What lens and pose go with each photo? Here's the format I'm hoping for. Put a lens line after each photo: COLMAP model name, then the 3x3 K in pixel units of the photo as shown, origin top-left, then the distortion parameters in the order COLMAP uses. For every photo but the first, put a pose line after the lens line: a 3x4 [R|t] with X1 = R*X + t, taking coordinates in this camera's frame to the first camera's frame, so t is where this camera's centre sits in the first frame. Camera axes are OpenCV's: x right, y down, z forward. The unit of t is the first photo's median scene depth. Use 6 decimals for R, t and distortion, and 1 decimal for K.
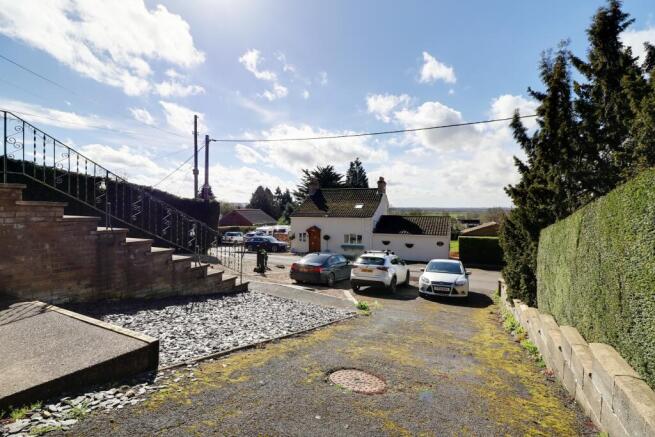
lens RADIAL K [[303.6, 0, 332.4], [0, 303.6, 220.4], [0, 0, 1]] dist [-0.012705, -0.000509]
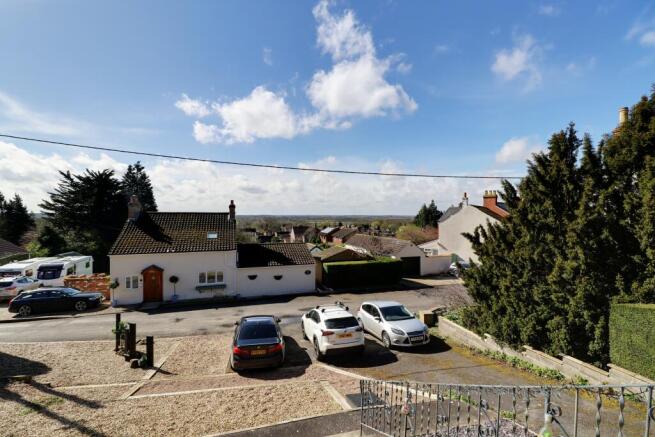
lens RADIAL K [[303.6, 0, 328.6], [0, 303.6, 216.0], [0, 0, 1]] dist [-0.012705, -0.000509]
pose [[0.748560, -0.002355, 0.663063, -0.236193], [0.025945, 0.999332, -0.025742, -0.074549], [-0.662559, 0.036472, 0.748121, 0.175416]]
